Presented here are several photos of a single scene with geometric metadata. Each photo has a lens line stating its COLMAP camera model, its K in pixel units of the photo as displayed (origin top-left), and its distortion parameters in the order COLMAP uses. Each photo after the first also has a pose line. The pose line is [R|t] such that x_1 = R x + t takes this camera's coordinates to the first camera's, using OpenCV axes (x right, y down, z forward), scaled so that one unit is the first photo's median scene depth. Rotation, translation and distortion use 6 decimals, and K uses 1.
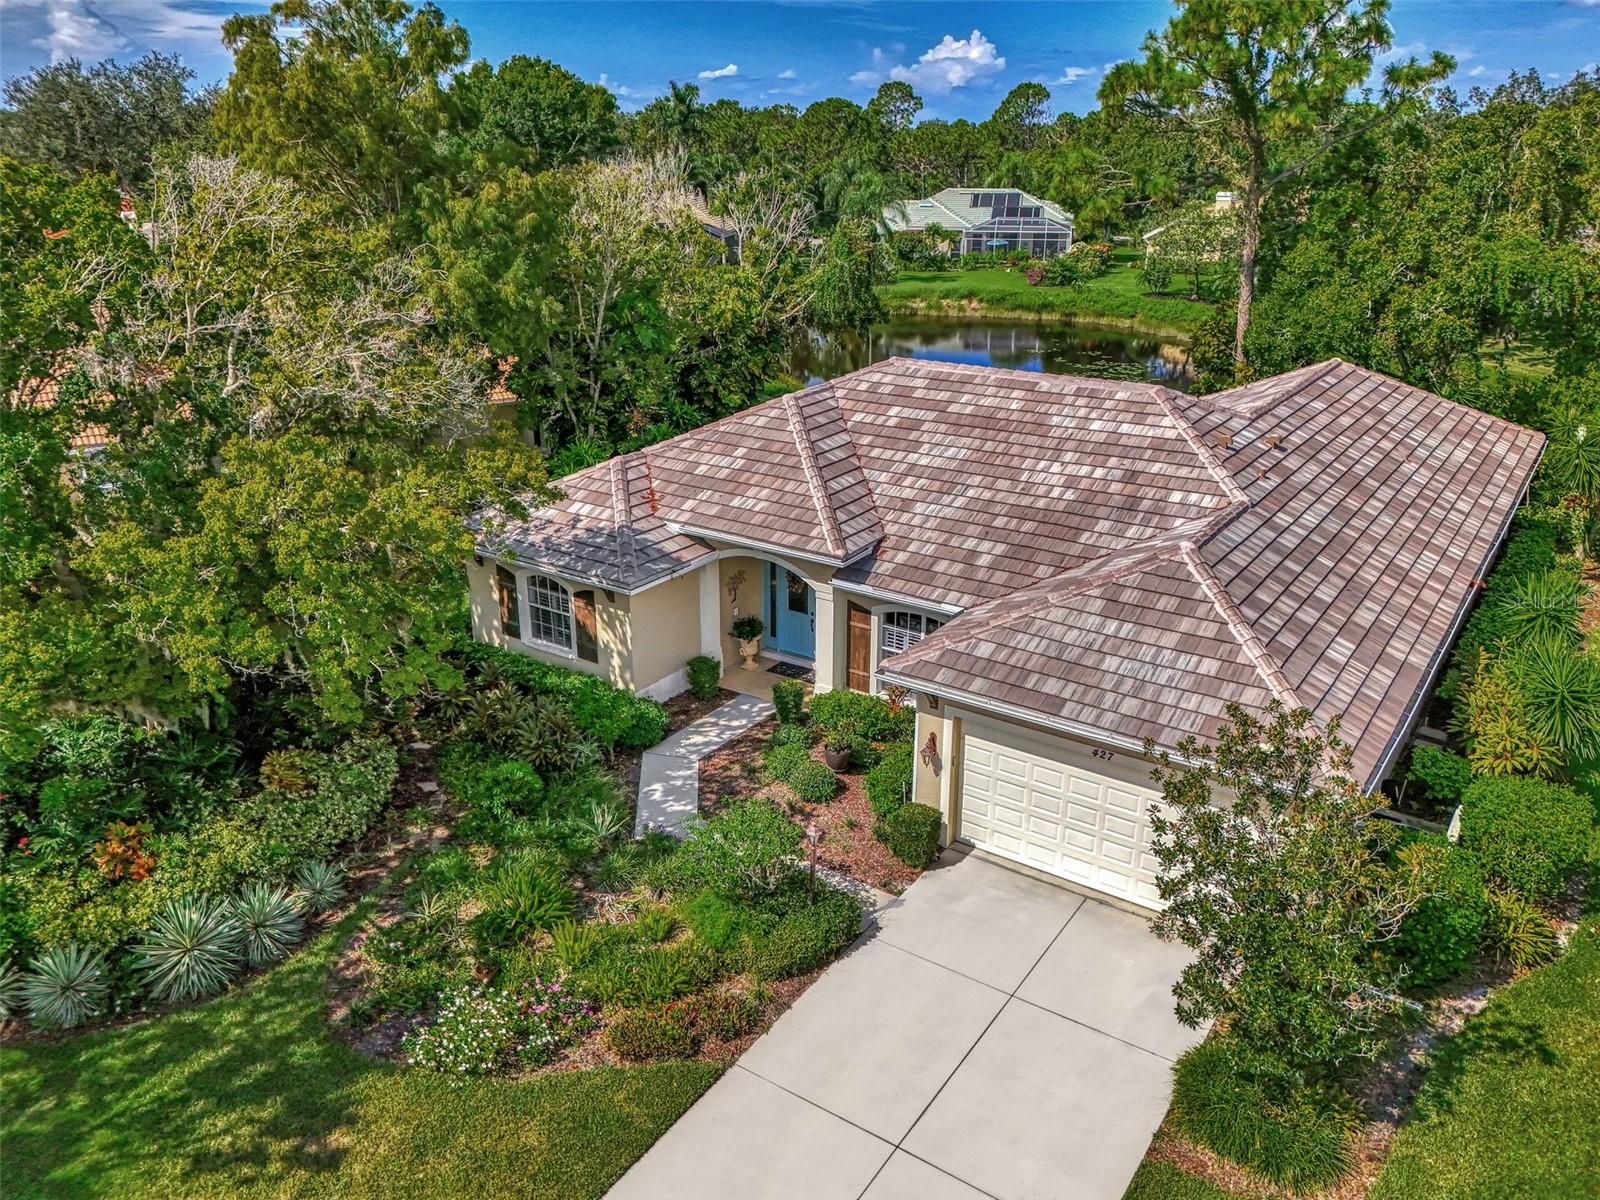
lens RADIAL K [[1154.5, 0, 800.0], [0, 1154.5, 600.0], [0, 0, 1]] dist [0.099046, -0.156337]
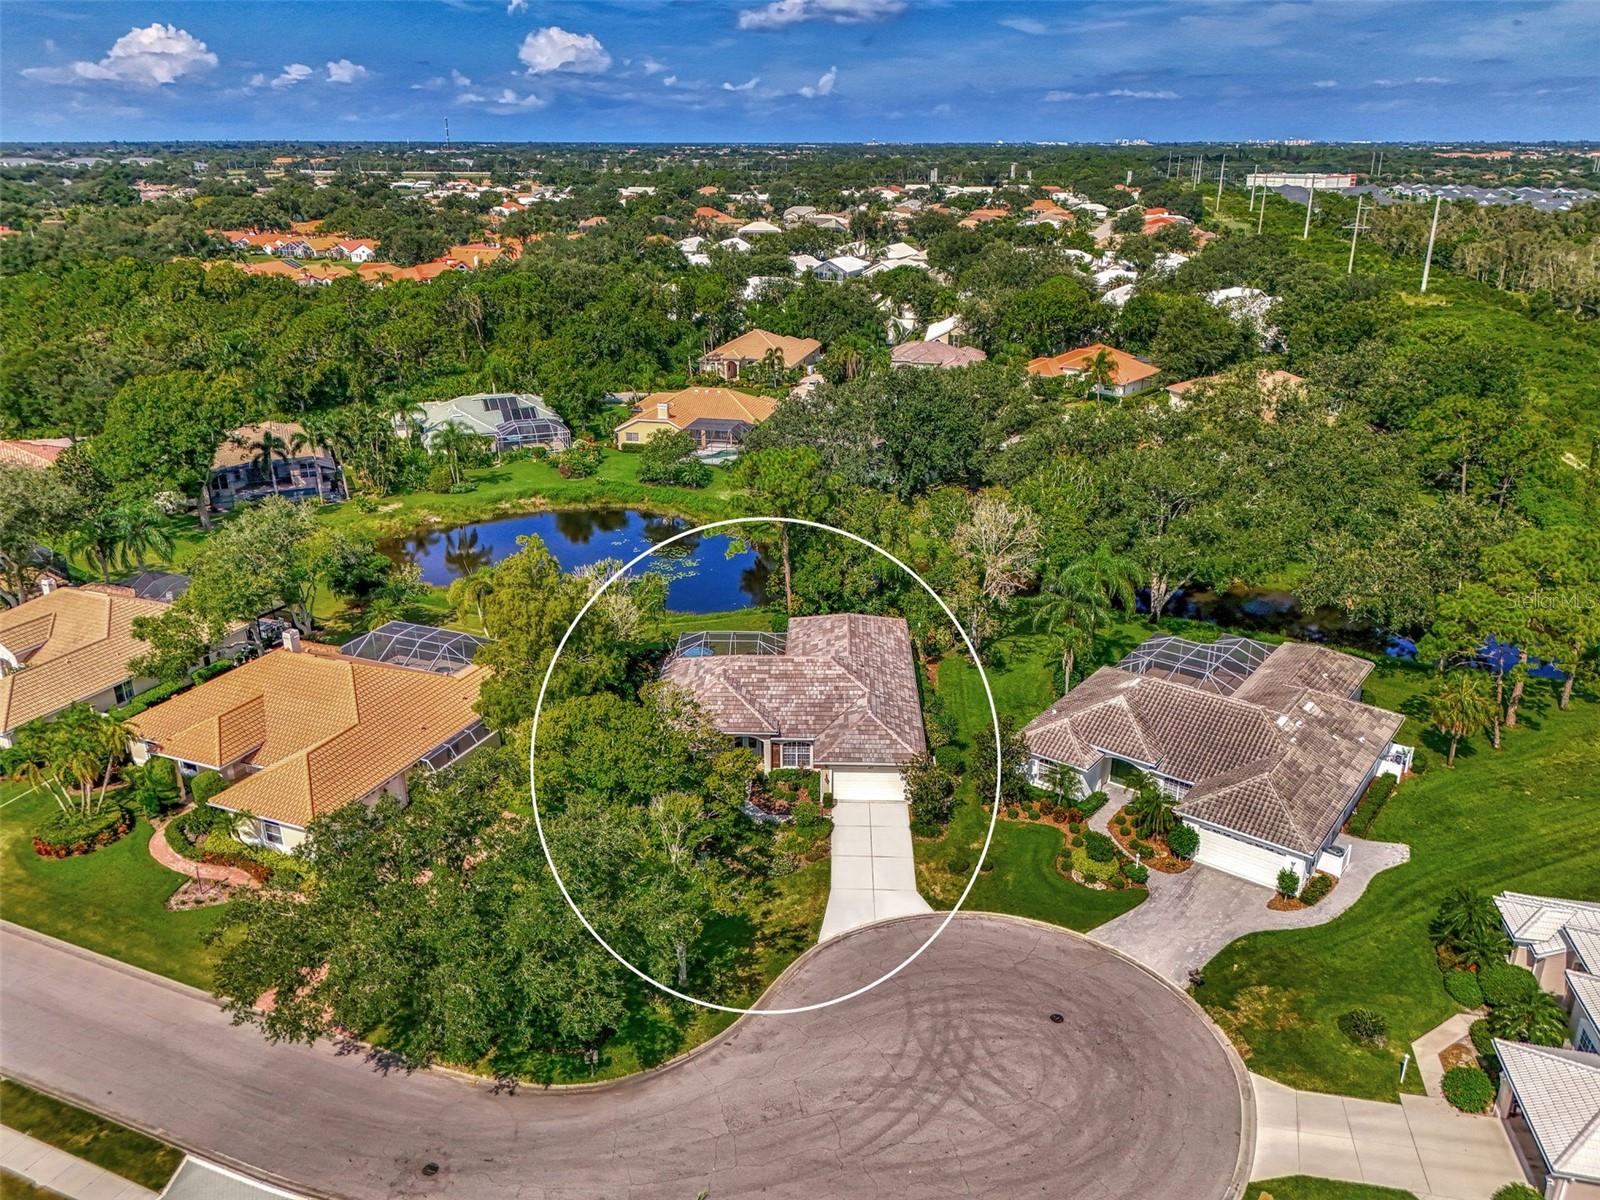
lens RADIAL K [[1154.5, 0, 800.0], [0, 1154.5, 600.0], [0, 0, 1]] dist [0.099046, -0.156337]
pose [[0.830448, -0.189945, 0.523714, -1.589692], [0.189505, 0.980335, 0.055060, -0.581164], [-0.523873, 0.053522, 0.850113, -1.931147]]
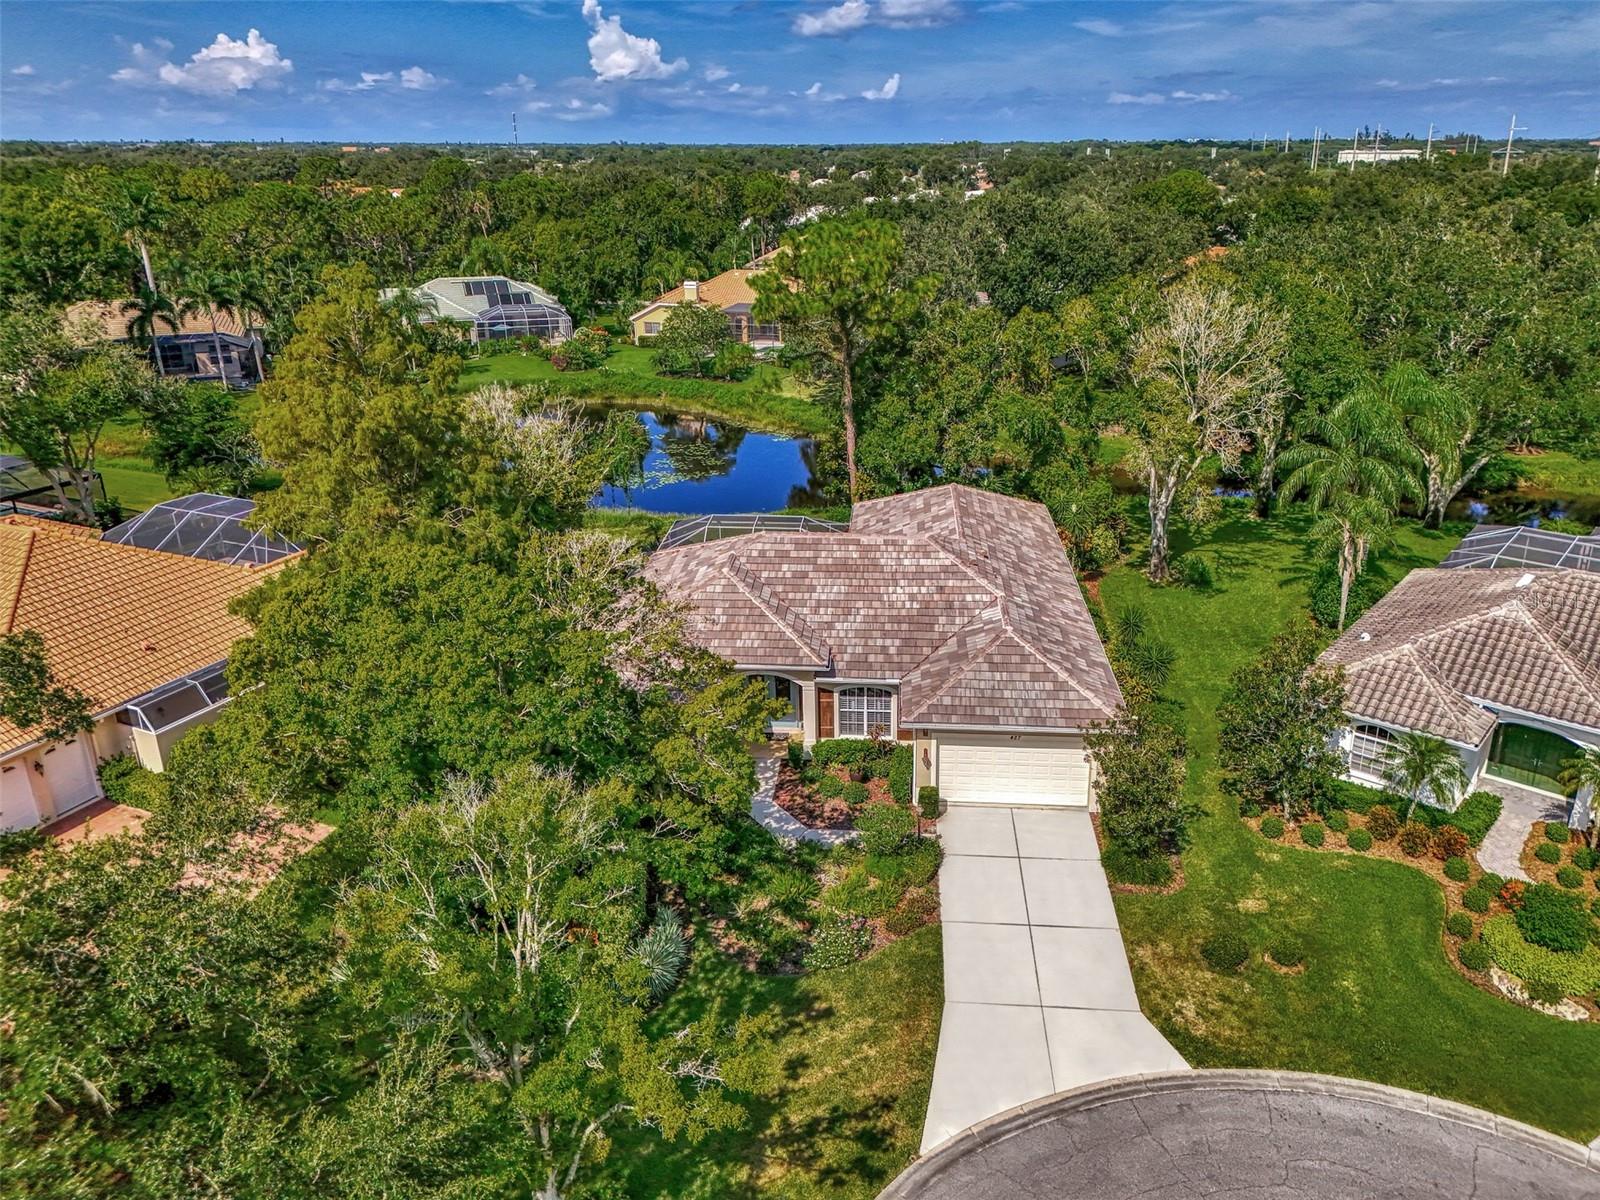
lens RADIAL K [[1184.2, 0, 796.2], [0, 1184.2, 534.1], [0, 0, 1]] dist [0.050105, -0.047854]
pose [[0.860798, -0.158661, 0.483585, -0.827268], [0.186700, 0.982366, -0.010025, -0.218929], [-0.473467, 0.098915, 0.875240, -0.571973]]
